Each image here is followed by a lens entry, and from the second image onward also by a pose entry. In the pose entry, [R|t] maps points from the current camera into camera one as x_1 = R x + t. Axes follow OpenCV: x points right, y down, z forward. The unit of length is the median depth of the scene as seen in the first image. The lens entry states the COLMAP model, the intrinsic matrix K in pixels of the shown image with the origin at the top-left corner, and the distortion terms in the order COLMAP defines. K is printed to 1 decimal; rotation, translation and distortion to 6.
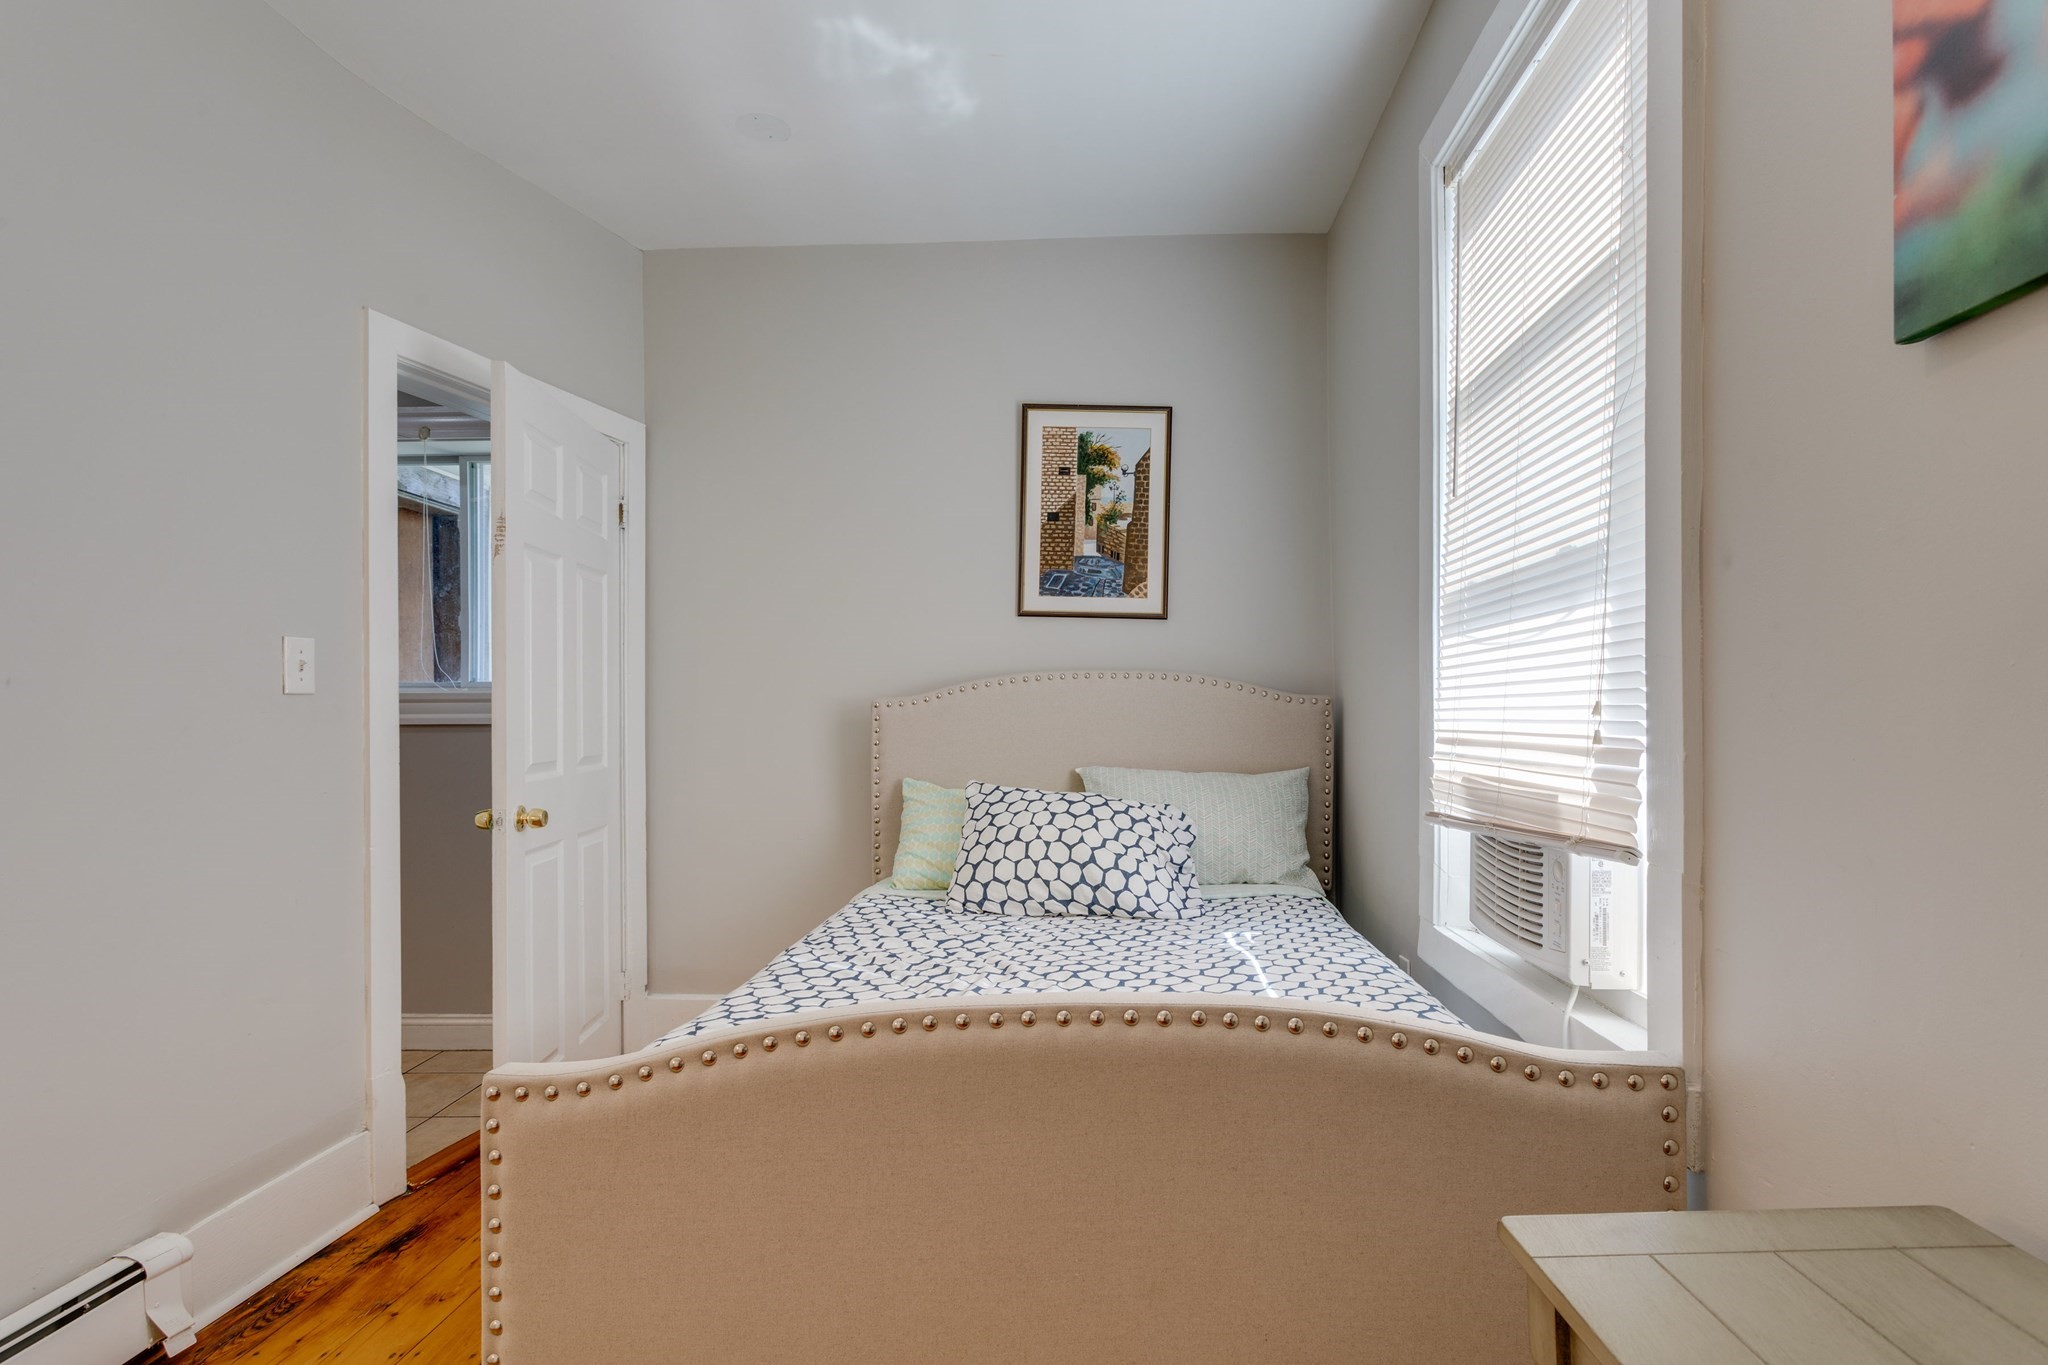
lens RADIAL K [[992.1, 0, 1088.7], [0, 992.1, 711.4], [0, 0, 1]] dist [0.000084, 0.000520]
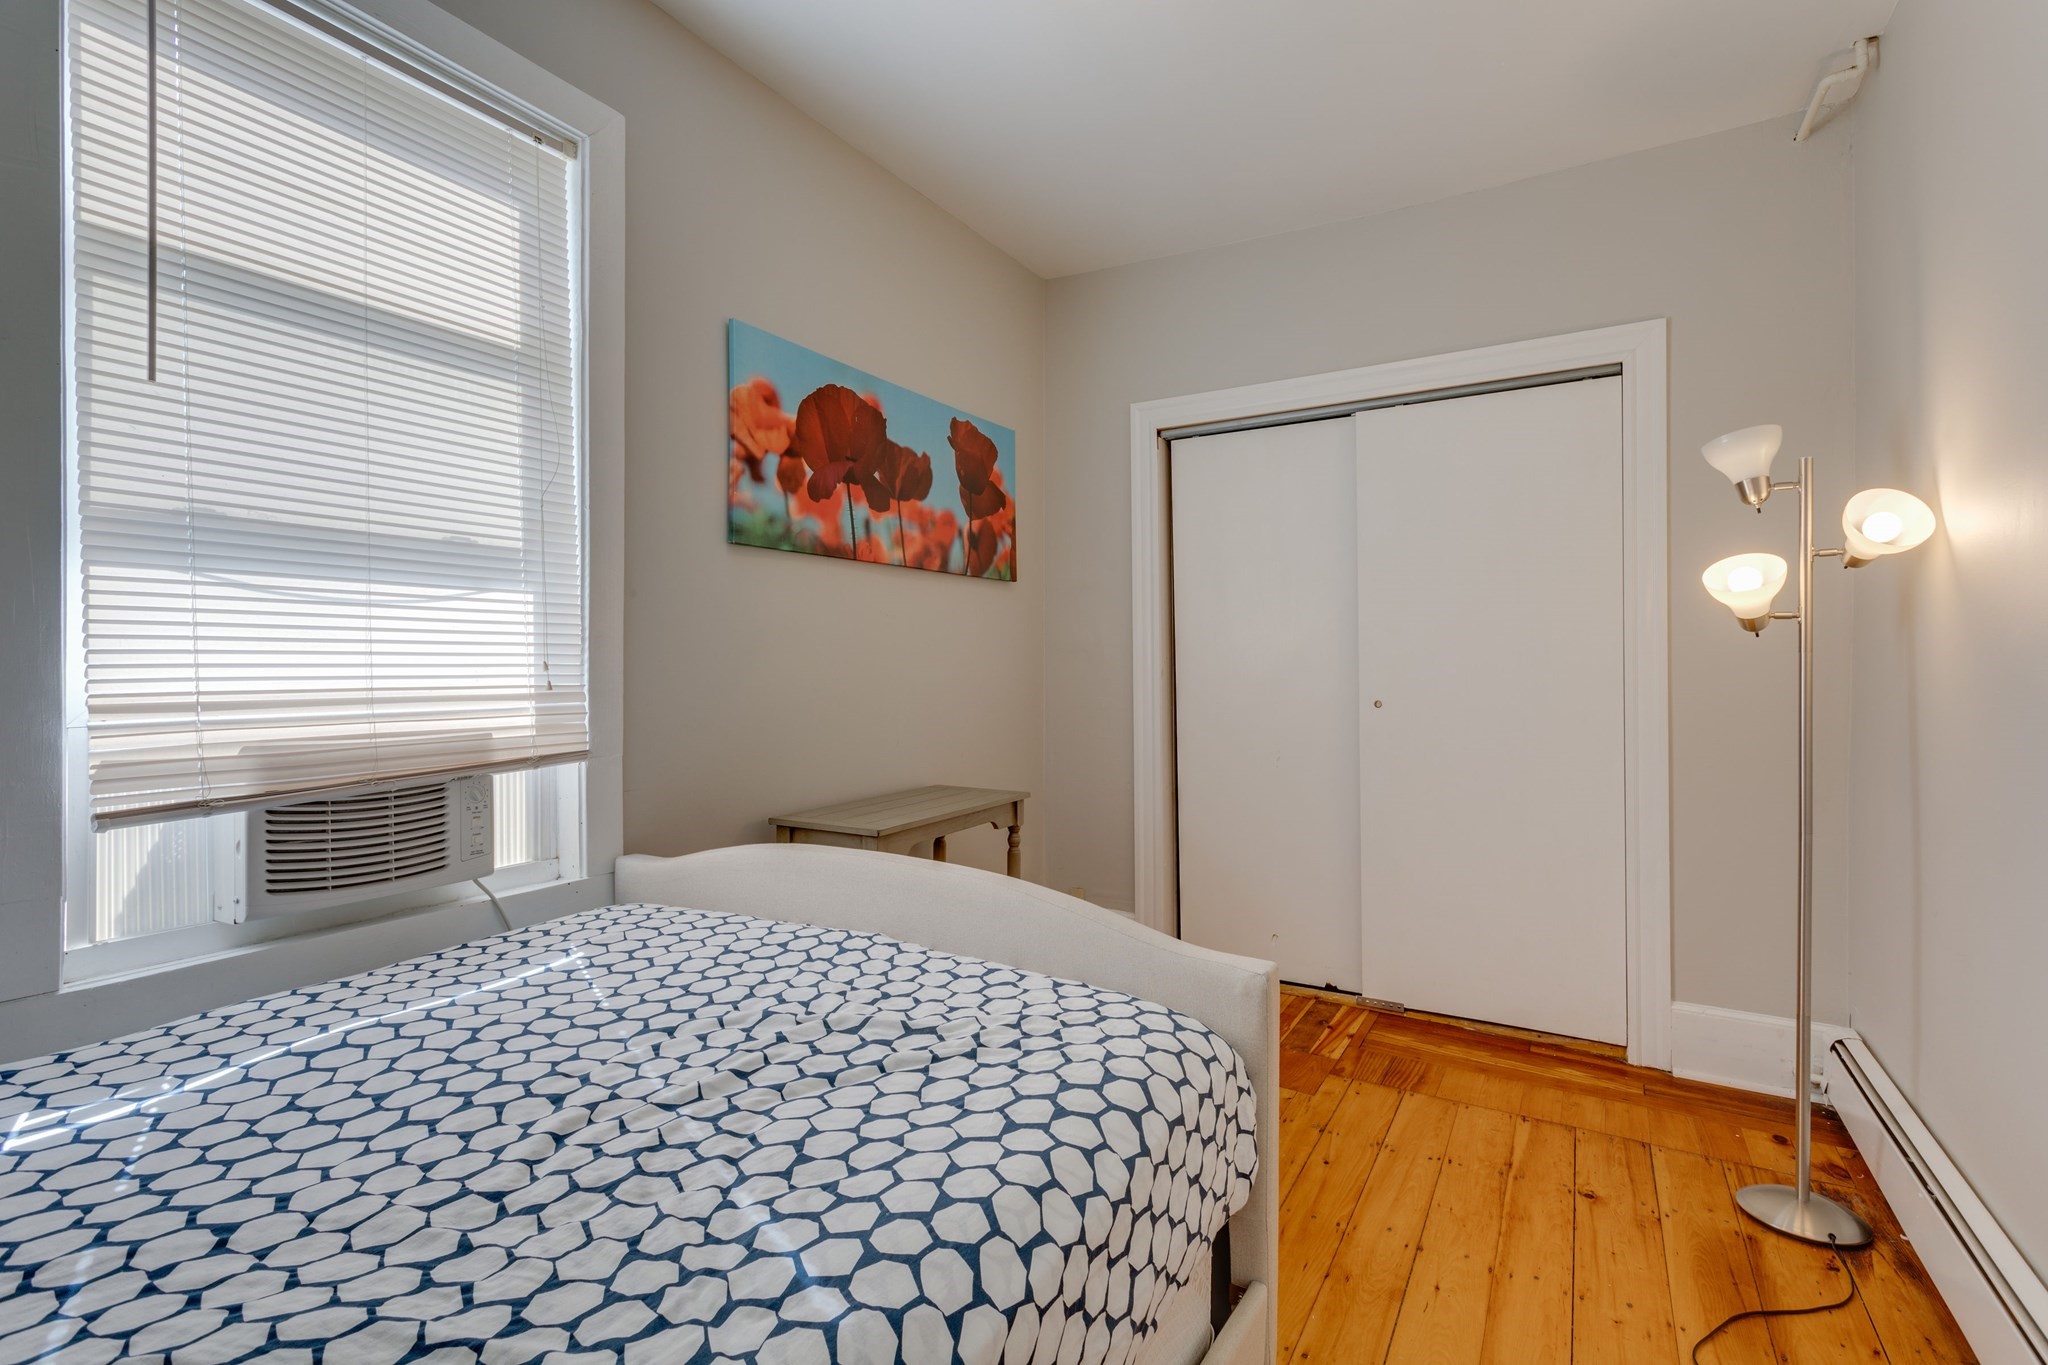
lens RADIAL K [[981.3, 0, 1014.1], [0, 981.3, 652.5], [0, 0, 1]] dist [0.007036, 0.000216]
pose [[-0.873174, 0.012273, 0.487255, -0.429142], [0.003978, 0.999829, -0.018054, 0.003073], [-0.487393, -0.013826, -0.873073, 1.020485]]
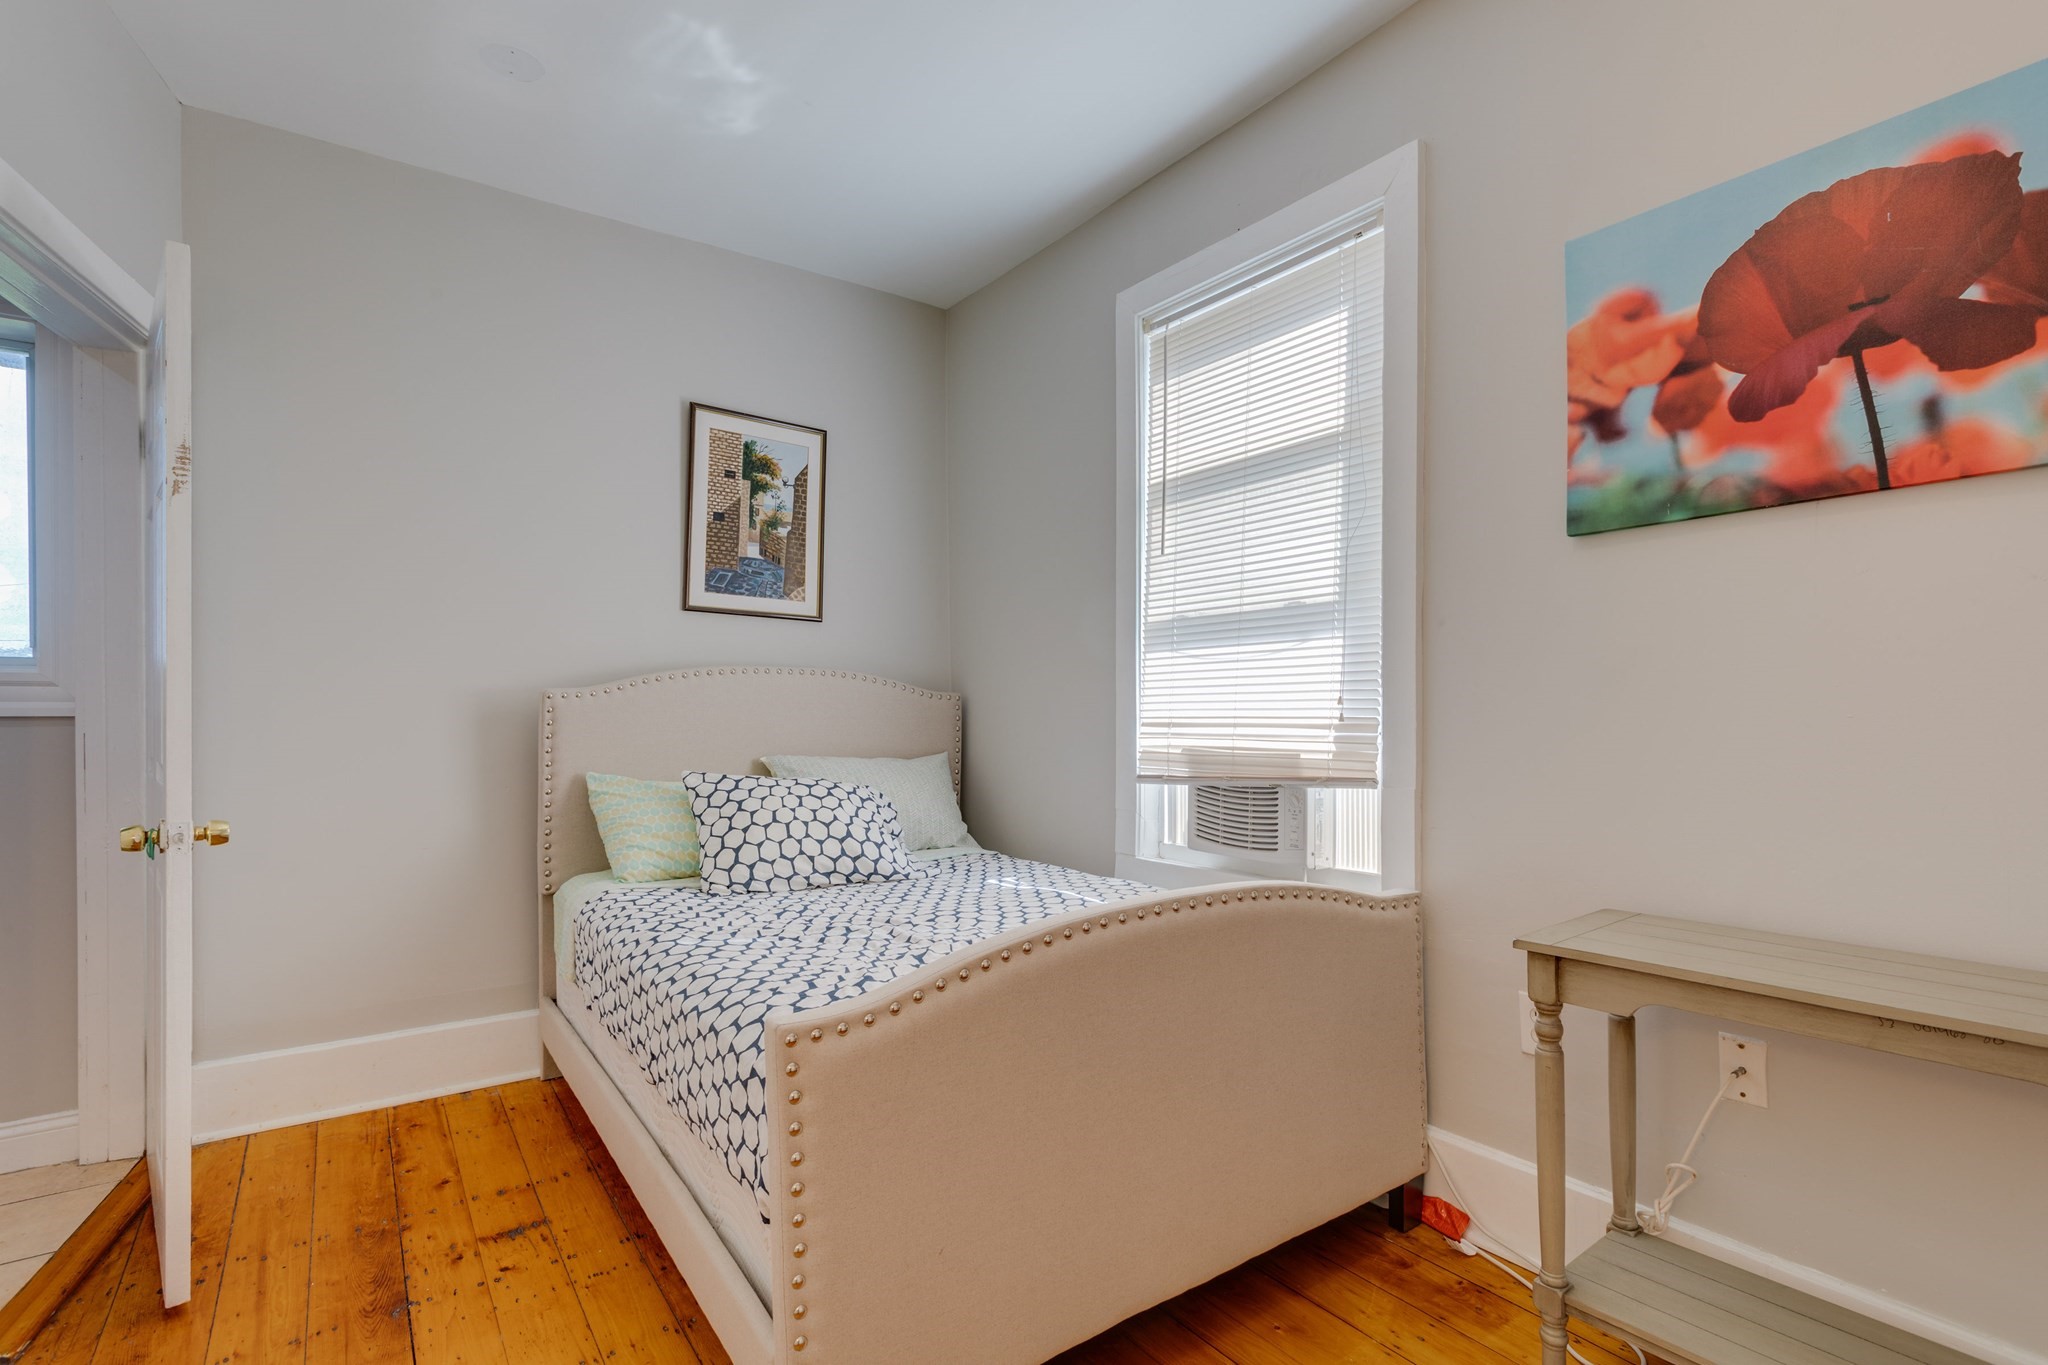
lens RADIAL K [[964.0, 0, 1036.8], [0, 964.0, 713.6], [0, 0, 1]] dist [0.002282, 0.001016]
pose [[0.798033, 0.002383, 0.602610, -0.475212], [-0.002835, 0.999996, -0.000200, 0.011207], [-0.602608, -0.001549, 0.798036, -0.005044]]
